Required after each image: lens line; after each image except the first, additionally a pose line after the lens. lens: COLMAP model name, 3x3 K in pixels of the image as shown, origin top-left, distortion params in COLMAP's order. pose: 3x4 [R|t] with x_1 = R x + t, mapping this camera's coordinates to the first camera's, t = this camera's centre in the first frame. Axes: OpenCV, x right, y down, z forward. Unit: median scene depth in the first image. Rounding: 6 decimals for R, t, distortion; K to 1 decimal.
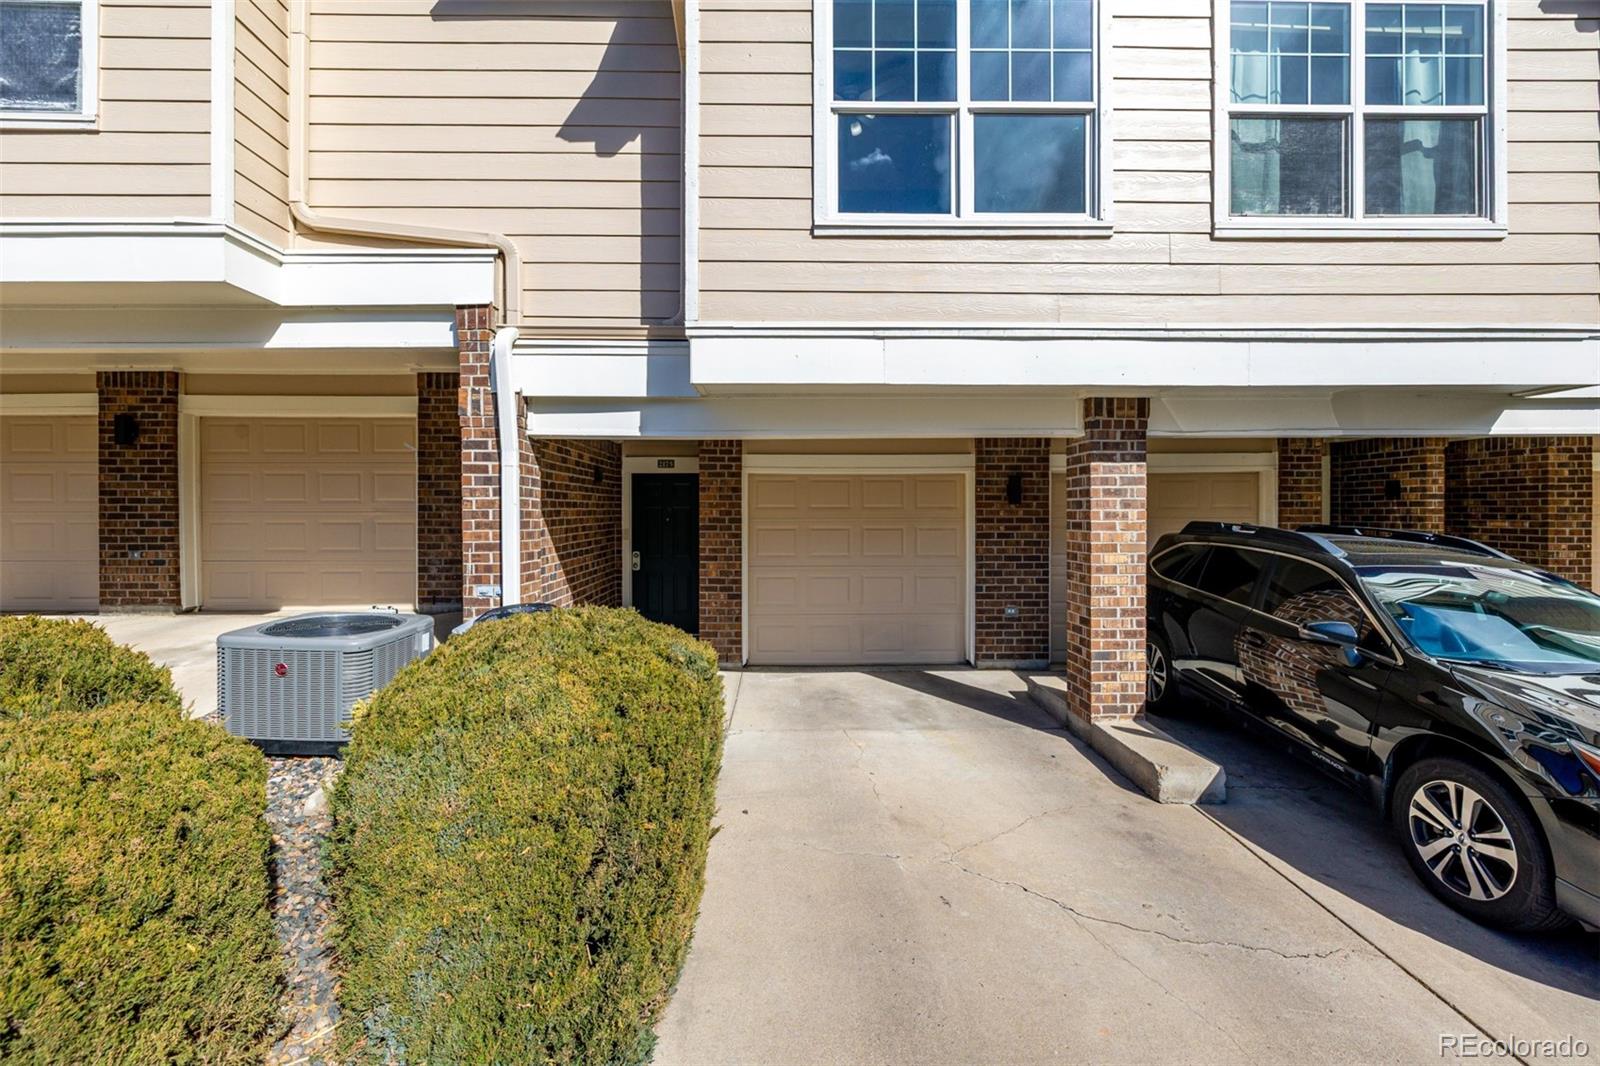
lens RADIAL K [[679.9, 0, 794.6], [0, 679.9, 524.1], [0, 0, 1]] dist [-0.000757, 0.000212]
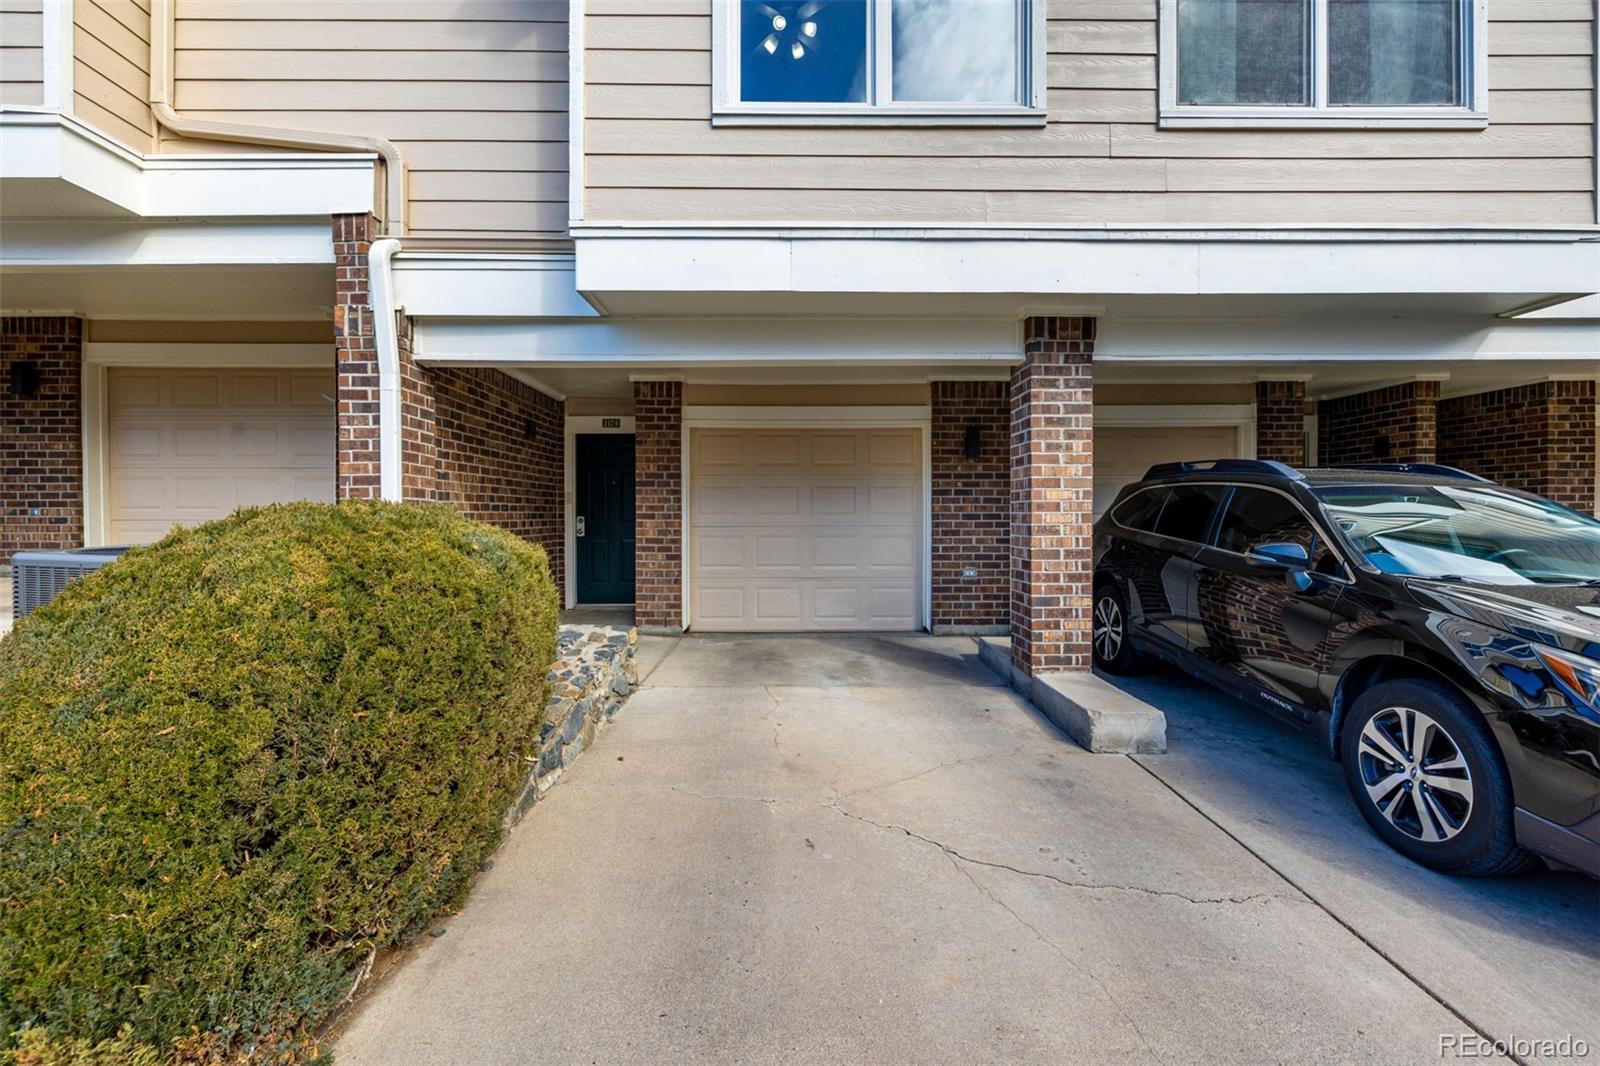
lens RADIAL K [[679.9, 0, 808.7], [0, 679.9, 534.7], [0, 0, 1]] dist [-0.000757, 0.000212]
pose [[0.999986, -0.000240, -0.005278, 0.145539], [0.000246, 0.999999, 0.001145, 0.105367], [0.005278, -0.001147, 0.999985, 0.090819]]
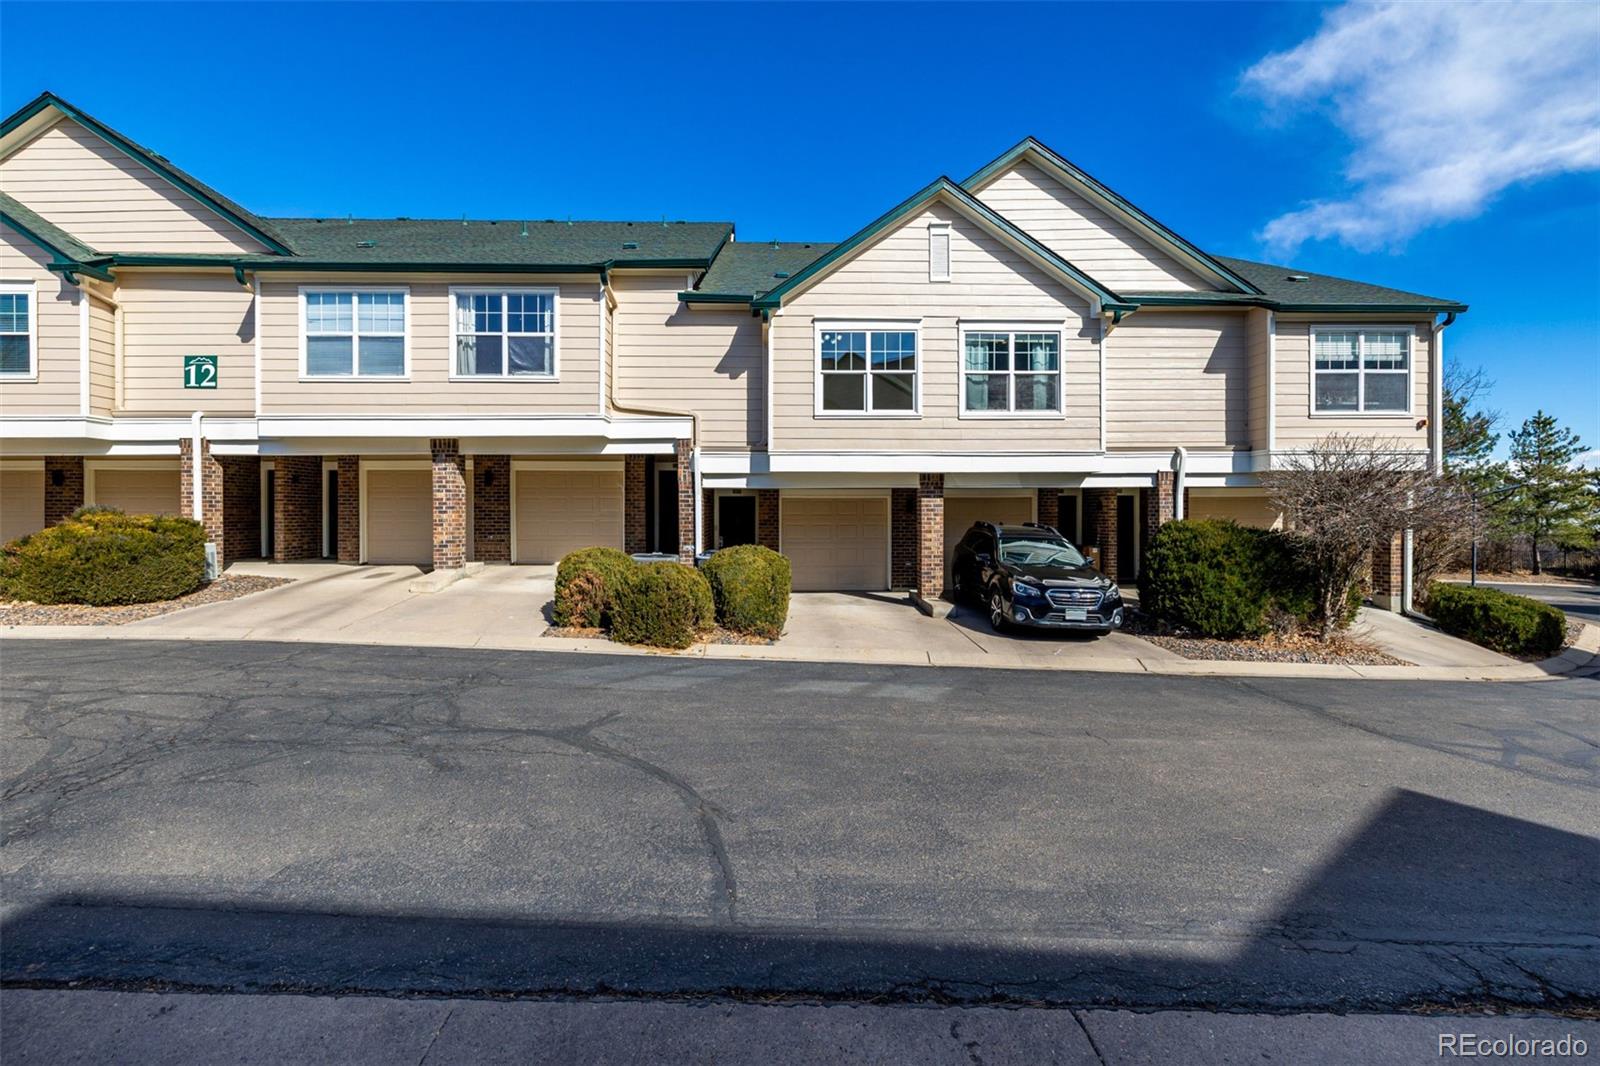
lens RADIAL K [[679.9, 0, 804.7], [0, 679.9, 524.4], [0, 0, 1]] dist [-0.000757, 0.000212]
pose [[0.999852, 0.000775, 0.017193, -0.054280], [-0.000739, 0.999998, -0.002068, 0.012986], [-0.017195, 0.002055, 0.999850, -1.608580]]
